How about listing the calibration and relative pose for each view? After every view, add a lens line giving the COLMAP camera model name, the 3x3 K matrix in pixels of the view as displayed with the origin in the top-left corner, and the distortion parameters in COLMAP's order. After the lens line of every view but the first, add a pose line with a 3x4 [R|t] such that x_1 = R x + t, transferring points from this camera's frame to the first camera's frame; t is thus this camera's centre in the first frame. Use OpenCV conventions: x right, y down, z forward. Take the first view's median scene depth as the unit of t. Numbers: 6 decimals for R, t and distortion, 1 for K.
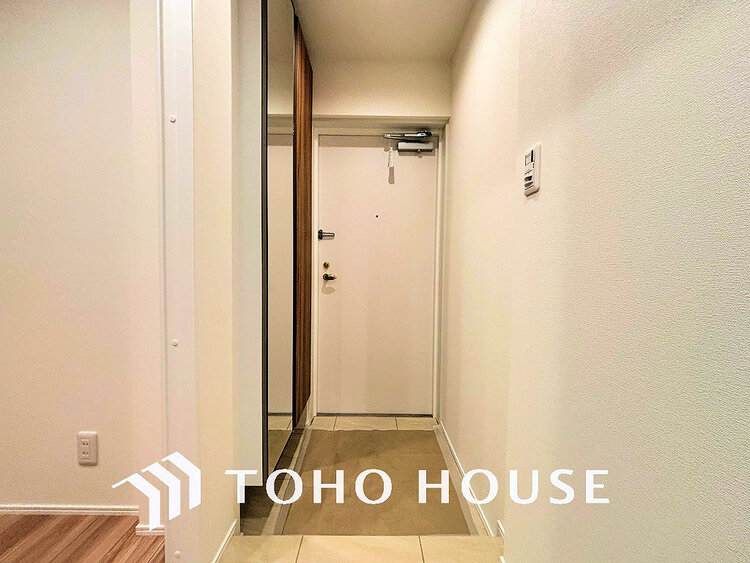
lens RADIAL K [[302.6, 0, 373.0], [0, 302.6, 281.0], [0, 0, 1]] dist [-0.000058, -0.001105]
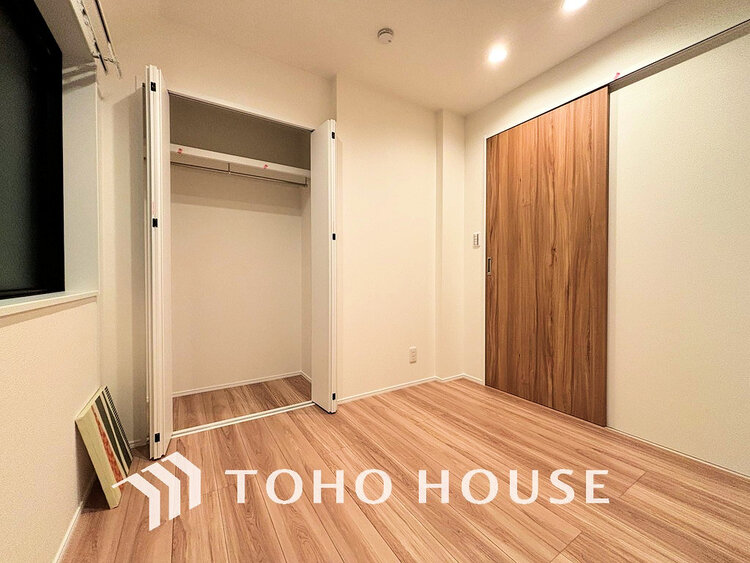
lens RADIAL K [[302.6, 0, 380.3], [0, 302.6, 280.0], [0, 0, 1]] dist [-0.000058, -0.001105]
pose [[0.851541, -0.013497, 0.524115, -2.290941], [0.015383, 0.999881, 0.000757, 0.003203], [-0.524063, 0.007418, 0.851647, -0.752302]]
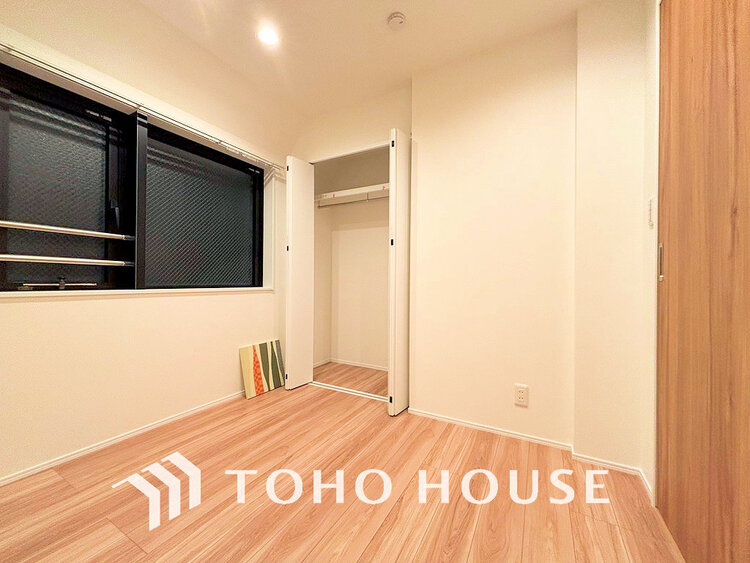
lens RADIAL K [[302.6, 0, 369.5], [0, 302.6, 280.7], [0, 0, 1]] dist [-0.000058, -0.001105]
pose [[0.861717, 0.002964, -0.507381, -0.831707], [-0.015779, 0.999656, -0.020958, 0.017436], [0.507144, 0.026066, 0.861467, -0.726433]]
